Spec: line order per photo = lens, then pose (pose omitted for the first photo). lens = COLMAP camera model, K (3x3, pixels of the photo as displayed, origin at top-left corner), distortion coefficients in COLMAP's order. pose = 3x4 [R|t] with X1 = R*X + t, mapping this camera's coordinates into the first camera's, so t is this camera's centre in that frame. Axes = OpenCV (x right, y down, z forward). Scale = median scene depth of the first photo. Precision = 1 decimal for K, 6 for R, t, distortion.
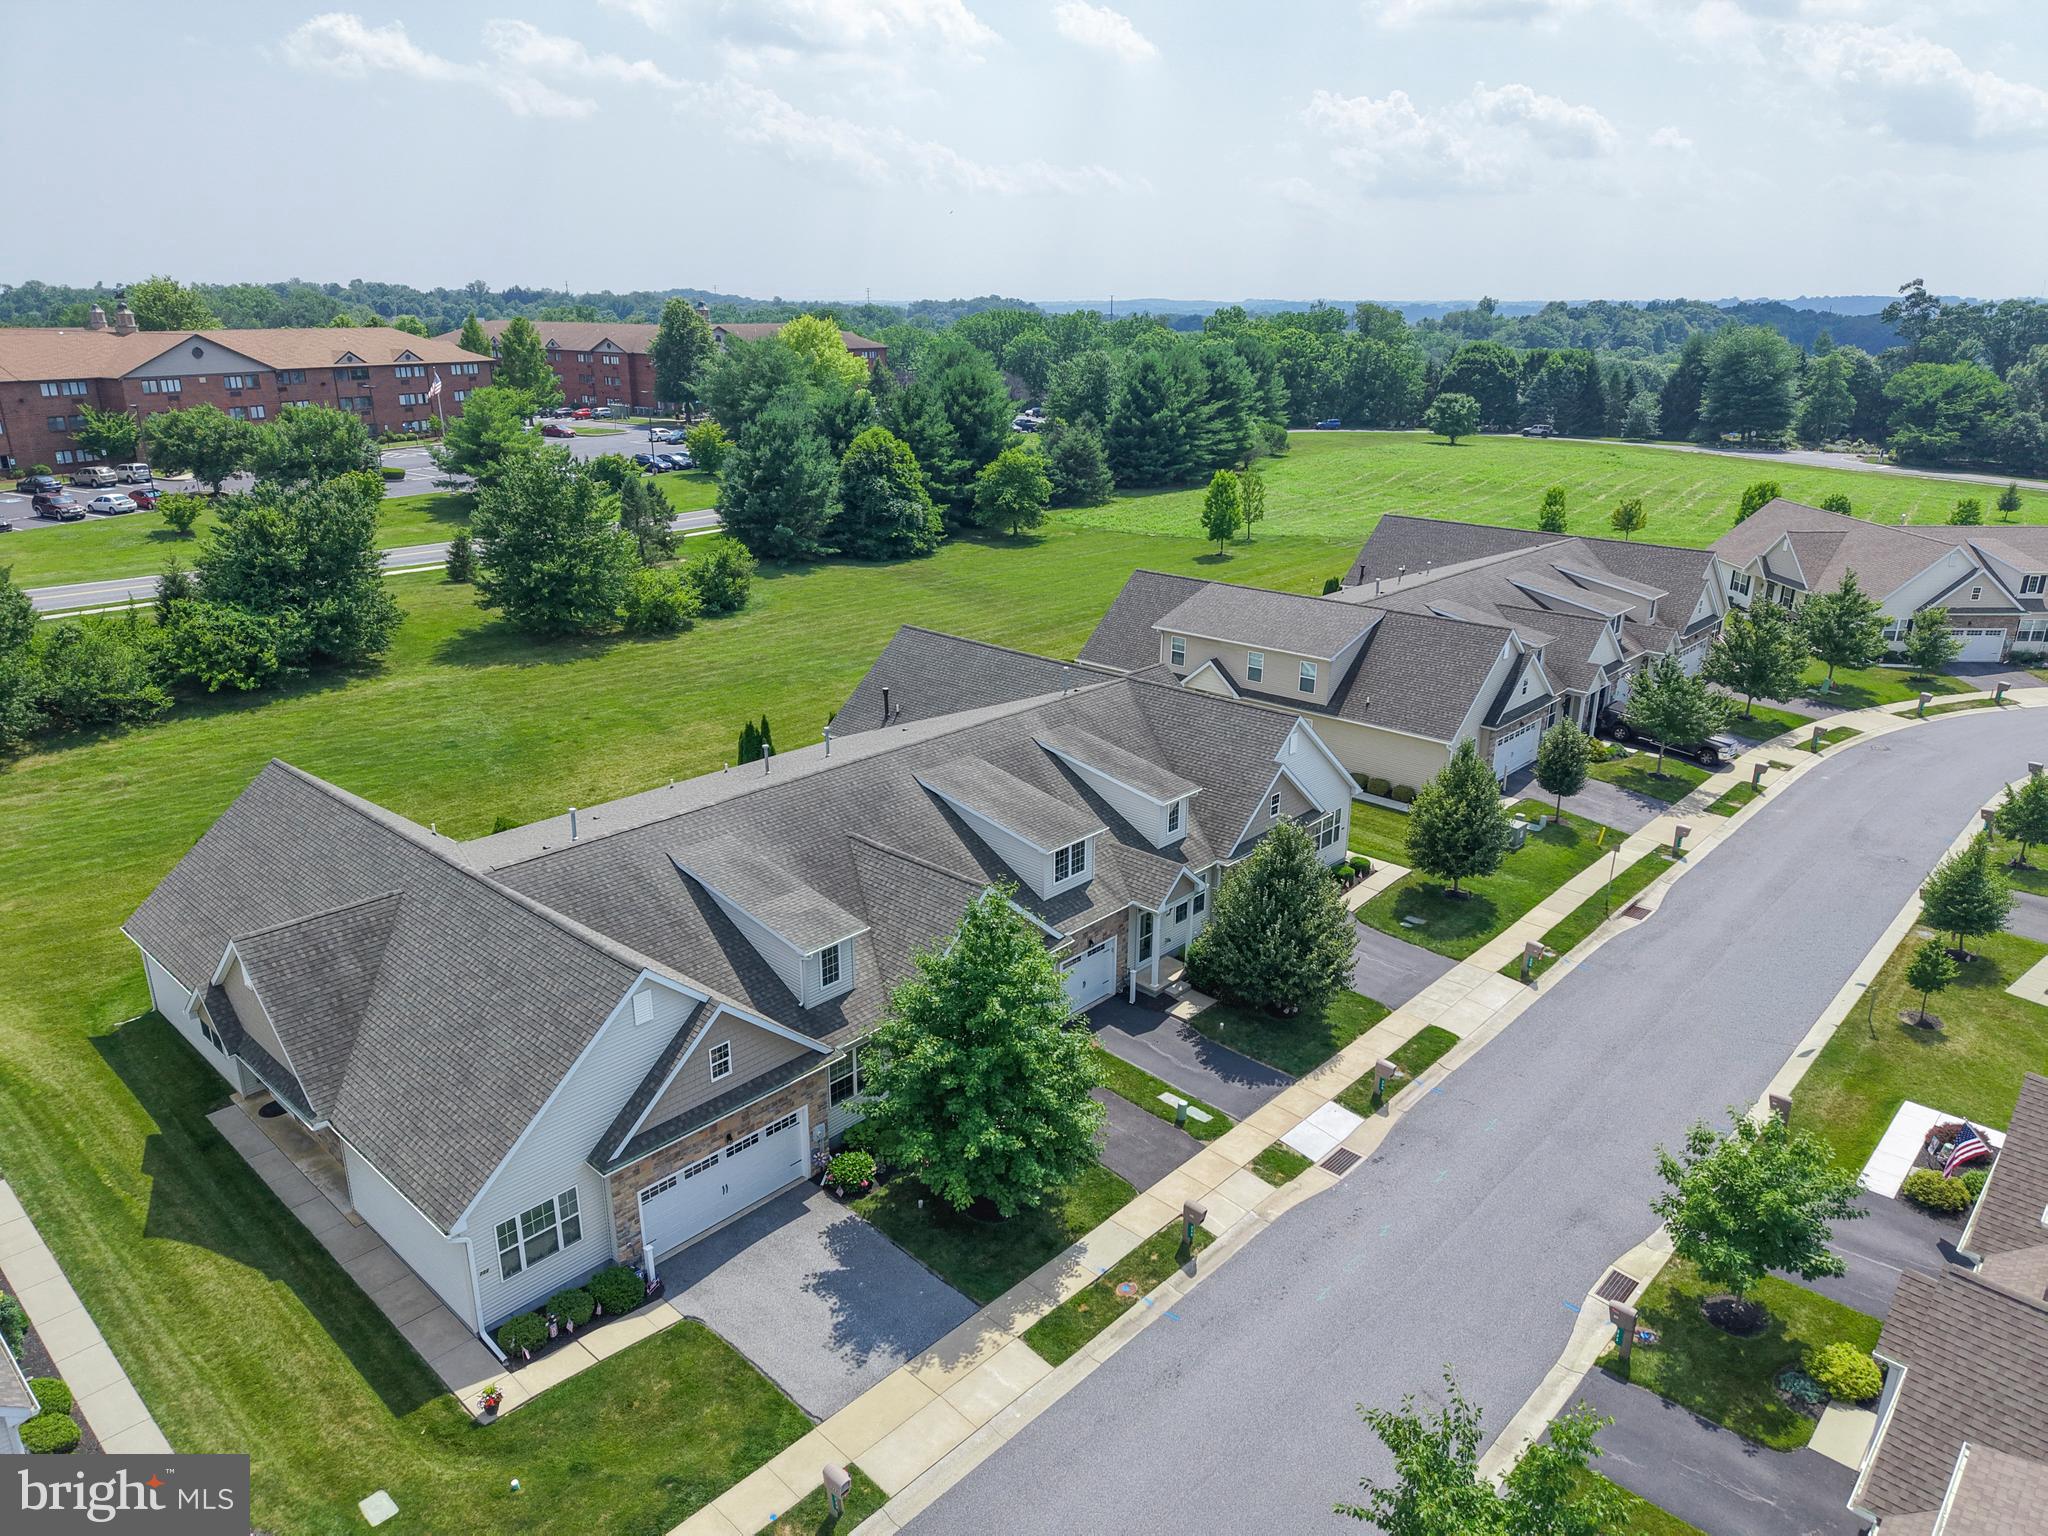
lens RADIAL K [[1358.3, 0, 1030.9], [0, 1358.3, 769.7], [0, 0, 1]] dist [0.066353, -0.071226]
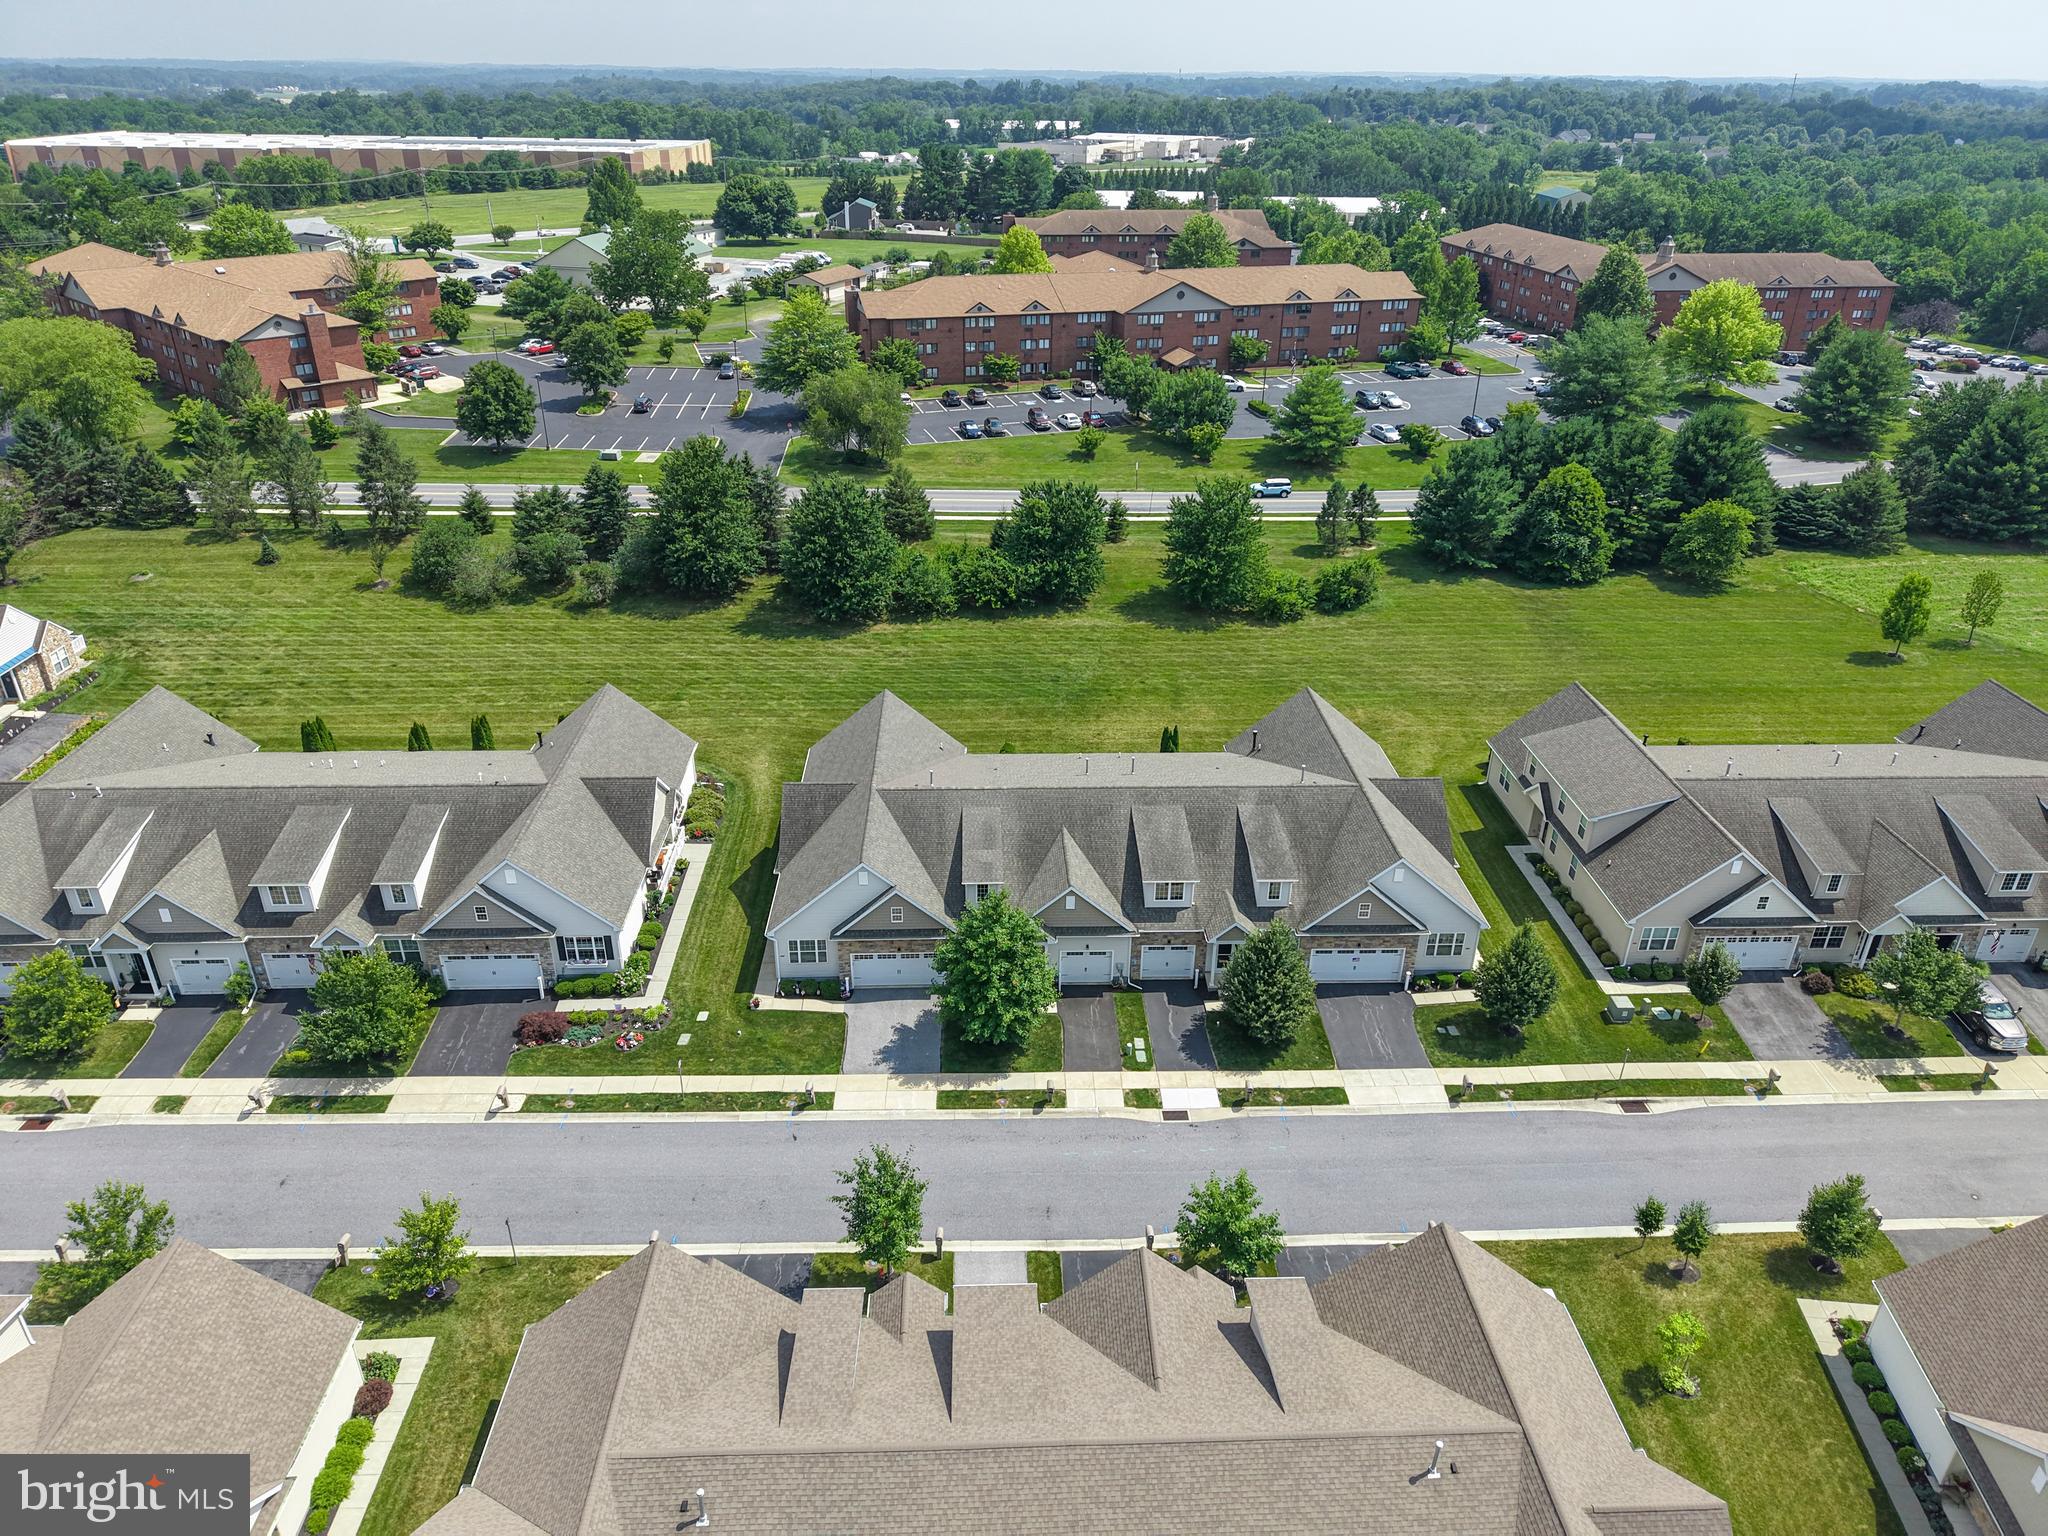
lens RADIAL K [[1358.3, 0, 1030.9], [0, 1358.3, 769.7], [0, 0, 1]] dist [0.066353, -0.071226]
pose [[0.707730, 0.328650, -0.625386, 0.657810], [-0.239296, 0.944400, 0.225492, -0.297916], [0.664722, -0.009935, 0.747025, -0.250960]]
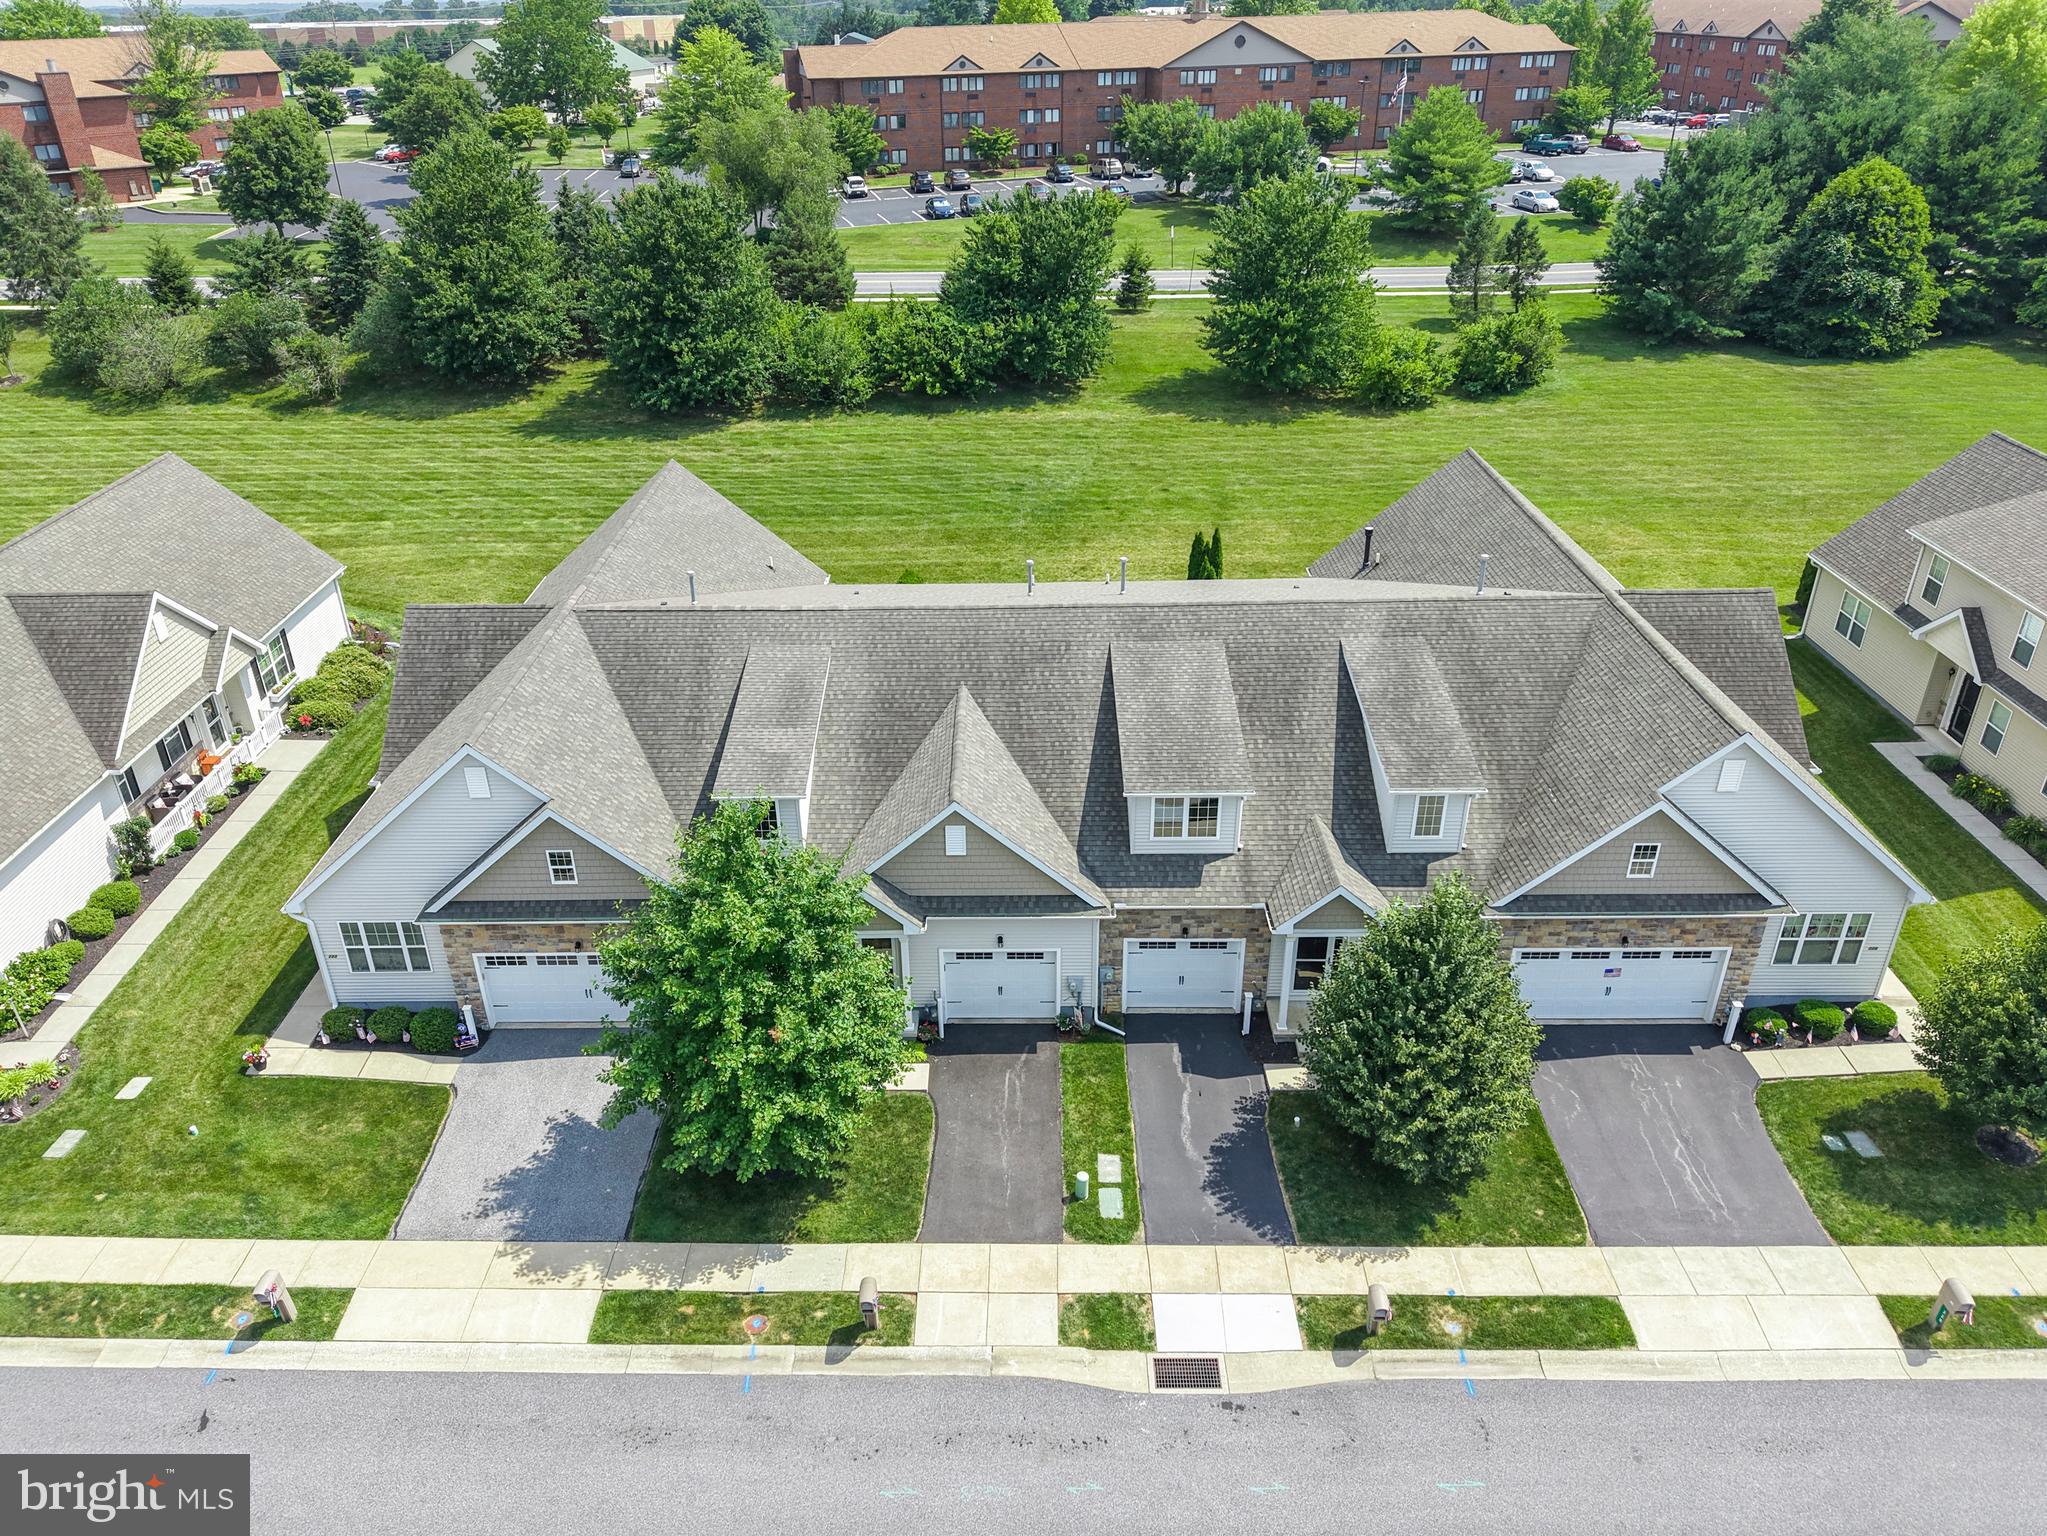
lens RADIAL K [[1441.1, 0, 986.7], [0, 1441.1, 800.1], [0, 0, 1]] dist [0.012978, 0.001160]
pose [[0.664591, 0.352769, -0.658690, 0.339159], [-0.221093, 0.934902, 0.277624, -0.096528], [0.713749, -0.038874, 0.699322, 0.287124]]
